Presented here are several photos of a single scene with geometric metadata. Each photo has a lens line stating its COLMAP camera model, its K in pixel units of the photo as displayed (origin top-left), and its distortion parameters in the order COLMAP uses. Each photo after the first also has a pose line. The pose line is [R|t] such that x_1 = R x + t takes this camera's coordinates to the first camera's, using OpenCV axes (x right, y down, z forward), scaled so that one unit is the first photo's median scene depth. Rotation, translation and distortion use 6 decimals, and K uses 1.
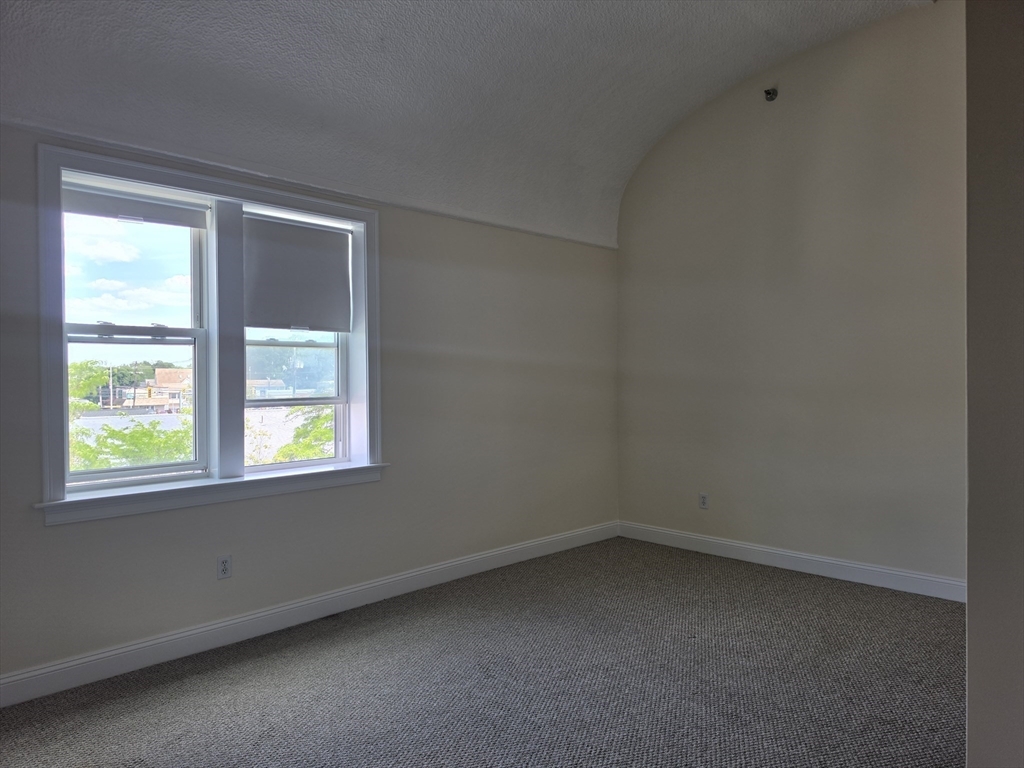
lens RADIAL K [[701.0, 0, 510.3], [0, 701.0, 380.3], [0, 0, 1]] dist [0.027709, -0.035138]
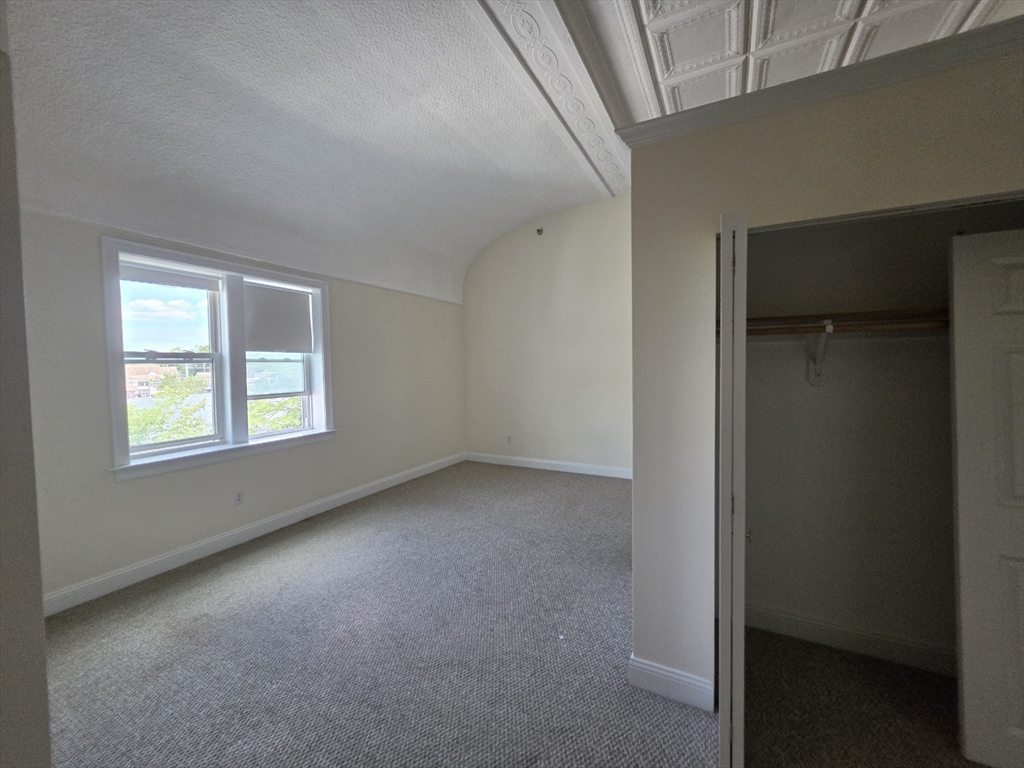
lens RADIAL K [[411.6, 0, 508.1], [0, 411.6, 378.2], [0, 0, 1]] dist [-0.003269, 0.000321]
pose [[0.955882, -0.017634, 0.293221, -0.078043], [0.010255, 0.999591, 0.026685, -0.034087], [-0.293571, -0.022501, 0.955672, -0.105898]]
